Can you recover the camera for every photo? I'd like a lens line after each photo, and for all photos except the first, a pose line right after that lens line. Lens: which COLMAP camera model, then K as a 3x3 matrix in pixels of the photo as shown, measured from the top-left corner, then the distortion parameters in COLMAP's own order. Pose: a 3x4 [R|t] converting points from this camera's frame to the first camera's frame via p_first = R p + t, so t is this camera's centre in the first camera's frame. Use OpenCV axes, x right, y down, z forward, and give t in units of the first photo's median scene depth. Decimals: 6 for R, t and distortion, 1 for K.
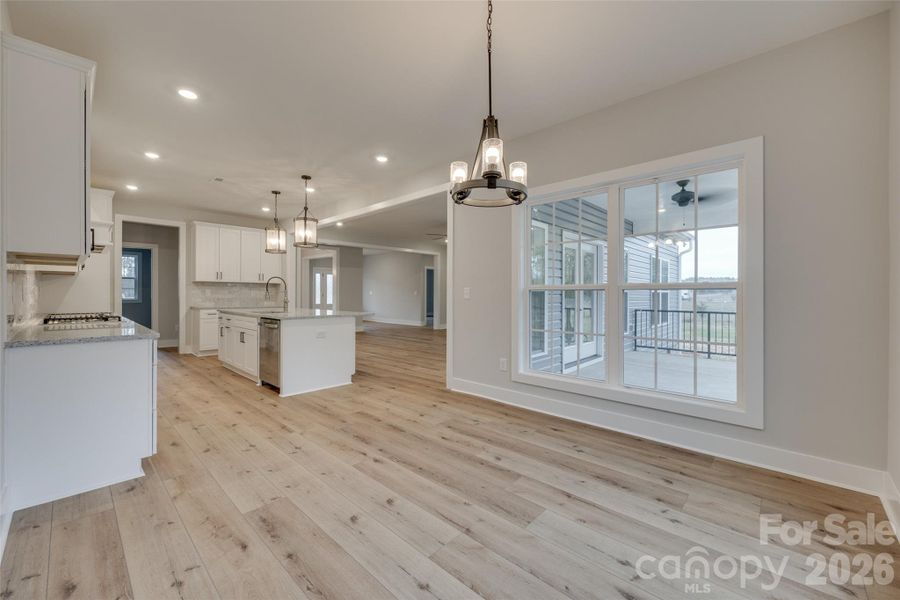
lens RADIAL K [[360.7, 0, 451.1], [0, 360.7, 295.0], [0, 0, 1]] dist [-0.001269, -0.001633]
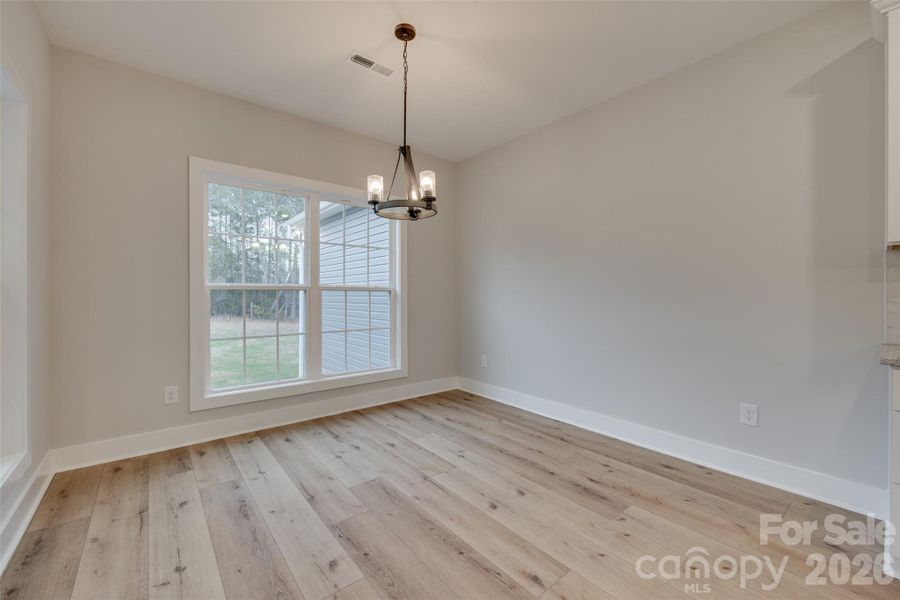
lens RADIAL K [[360.7, 0, 449.2], [0, 360.7, 298.3], [0, 0, 1]] dist [-0.001269, -0.001633]
pose [[-0.991699, -0.003434, 0.128535, -0.140933], [-0.002330, 0.999959, 0.008735, 0.002037], [-0.128560, 0.008363, -0.991666, 1.590442]]
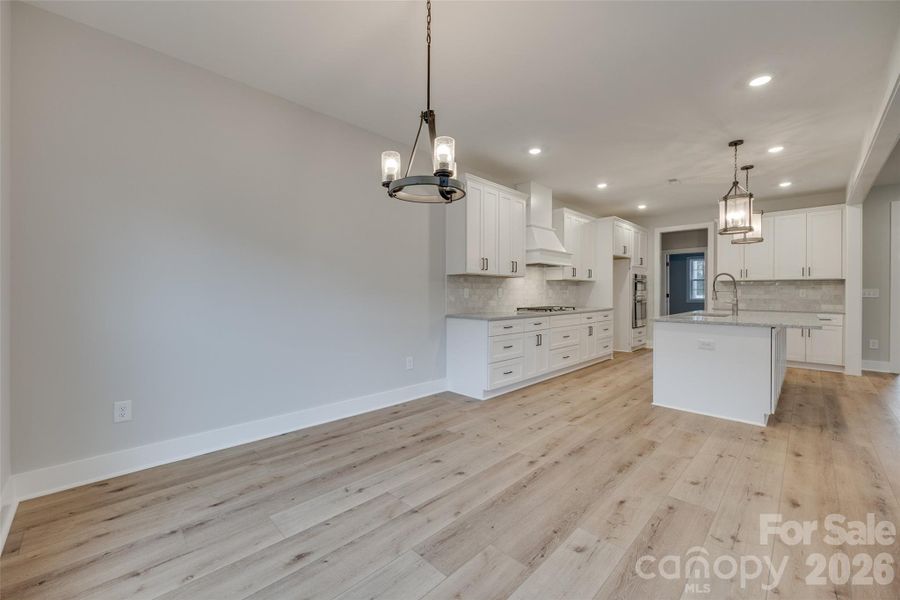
lens RADIAL K [[360.7, 0, 435.3], [0, 360.7, 294.7], [0, 0, 1]] dist [-0.001269, -0.001633]
pose [[-0.051429, -0.001360, -0.998676, 0.790288], [-0.003238, 0.999994, -0.001195, 0.004337], [0.998671, 0.003173, -0.051433, 0.786527]]
